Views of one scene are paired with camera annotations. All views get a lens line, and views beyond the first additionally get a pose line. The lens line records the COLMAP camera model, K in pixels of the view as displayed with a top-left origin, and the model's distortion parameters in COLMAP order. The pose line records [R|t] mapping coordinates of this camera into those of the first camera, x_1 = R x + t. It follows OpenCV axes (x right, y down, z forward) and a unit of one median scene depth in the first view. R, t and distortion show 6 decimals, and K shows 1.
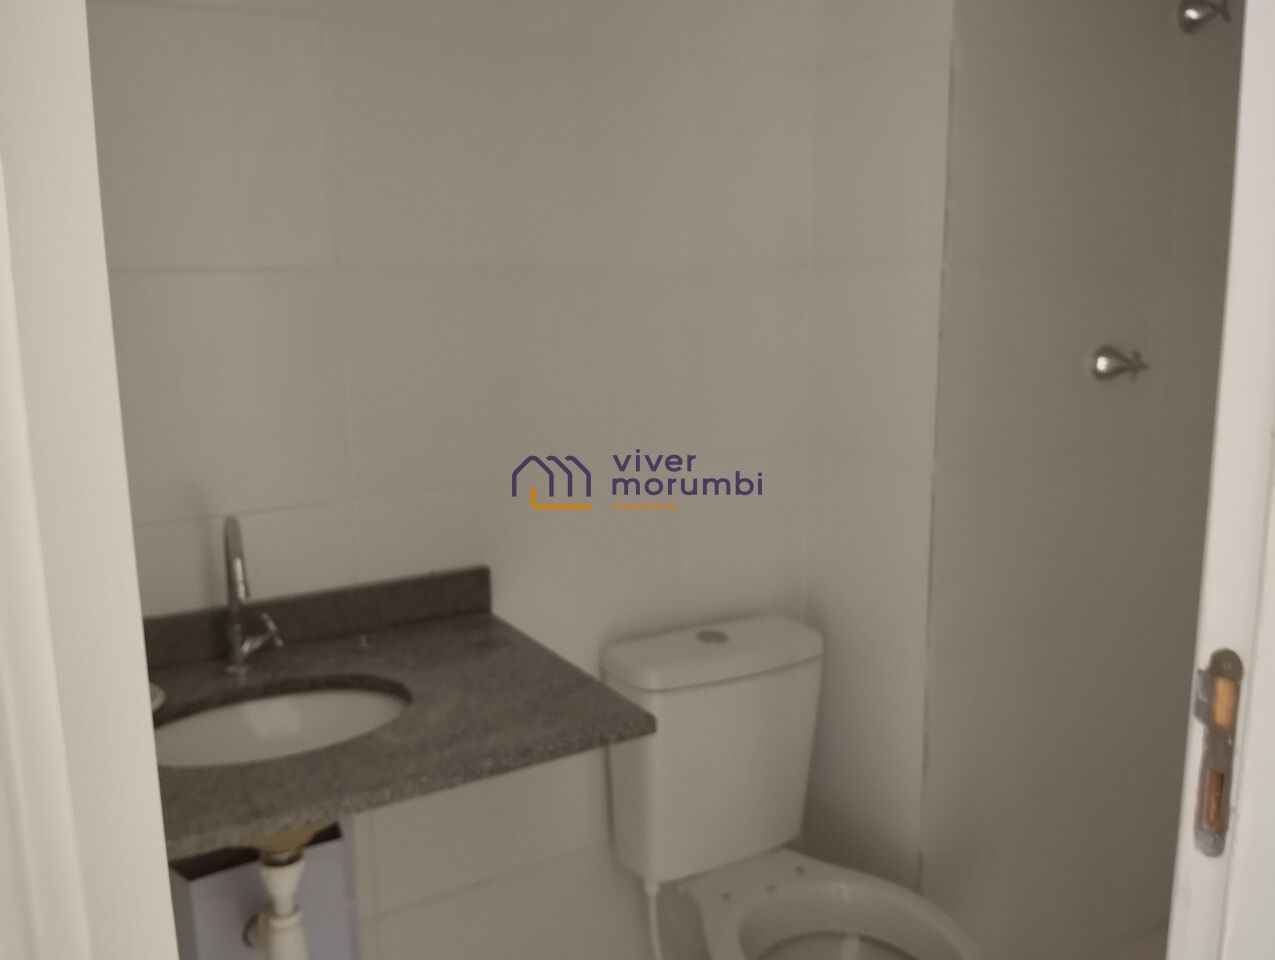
lens RADIAL K [[1100.9, 0, 637.5], [0, 1100.9, 480.0], [0, 0, 1]] dist [0.080296, -0.209827]
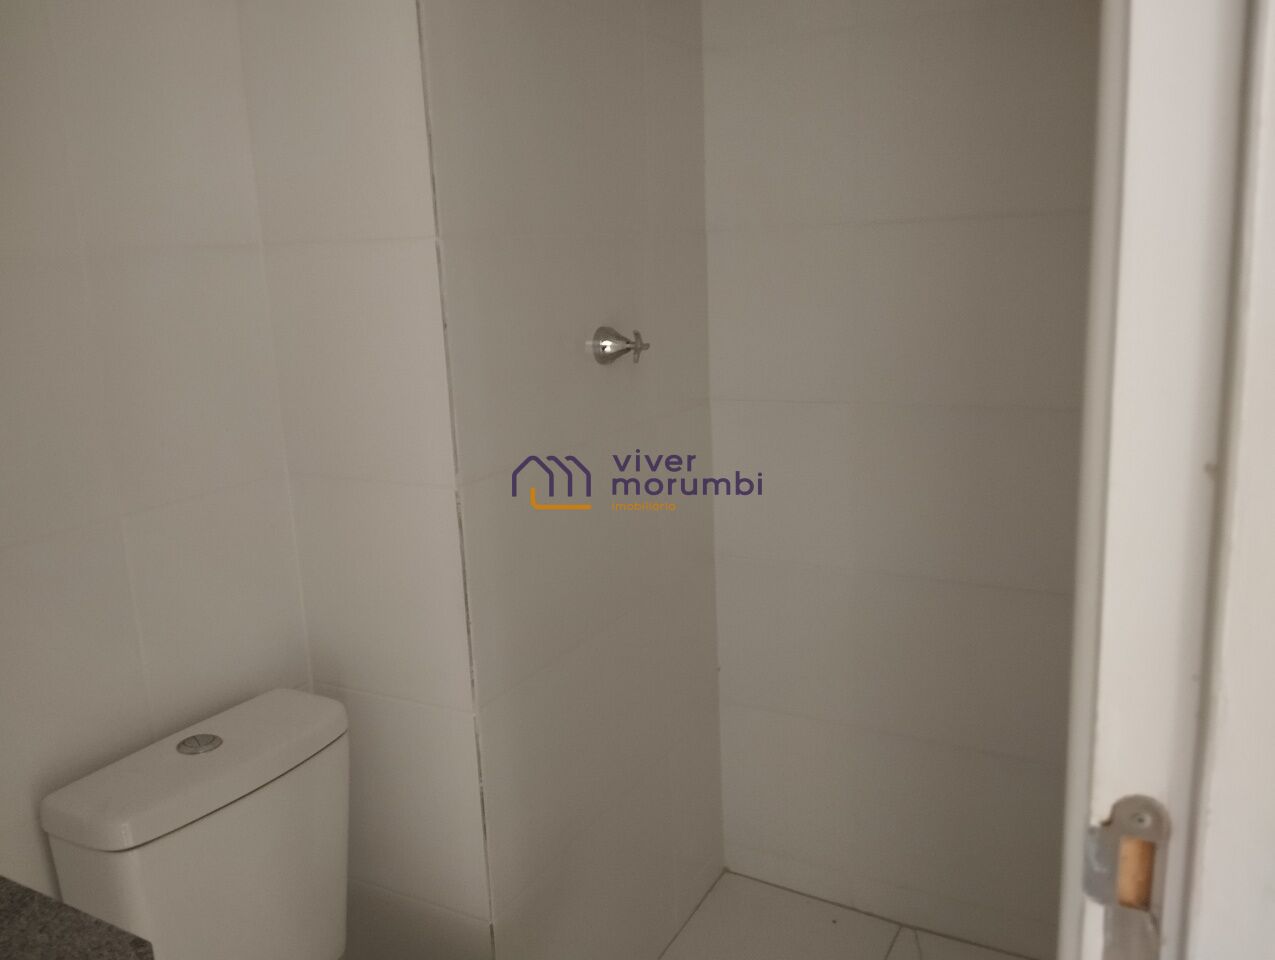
lens RADIAL K [[1054.2, 0, 637.5], [0, 1054.2, 480.0], [0, 0, 1]] dist [0.100039, -0.191742]
pose [[0.864703, -0.130404, 0.485060, -0.004004], [0.119560, 0.991390, 0.053390, -0.047937], [-0.487846, 0.011827, 0.872850, 0.272137]]
